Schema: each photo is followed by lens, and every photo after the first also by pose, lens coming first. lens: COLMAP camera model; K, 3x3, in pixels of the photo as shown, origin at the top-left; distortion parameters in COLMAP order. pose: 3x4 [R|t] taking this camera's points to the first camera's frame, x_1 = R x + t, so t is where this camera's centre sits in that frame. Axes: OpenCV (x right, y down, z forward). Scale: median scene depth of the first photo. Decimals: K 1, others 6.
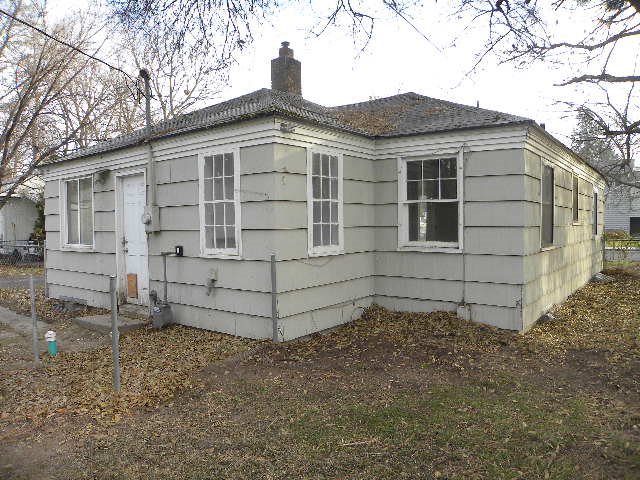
lens RADIAL K [[486.7, 0, 320.0], [0, 486.7, 240.0], [0, 0, 1]] dist [-0.145304, 0.095518]
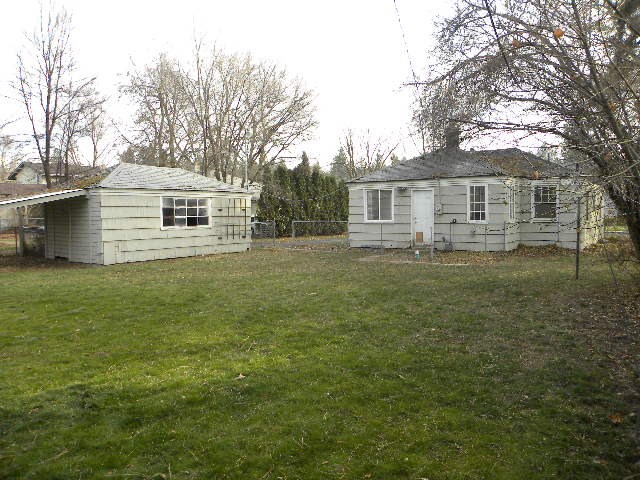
lens RADIAL K [[486.7, 0, 320.0], [0, 486.7, 240.0], [0, 0, 1]] dist [-0.145304, 0.095518]
pose [[0.999996, -0.001760, 0.002203, -1.028721], [0.001696, 0.999581, 0.028890, 0.046844], [-0.002253, -0.028886, 0.999580, -1.614198]]
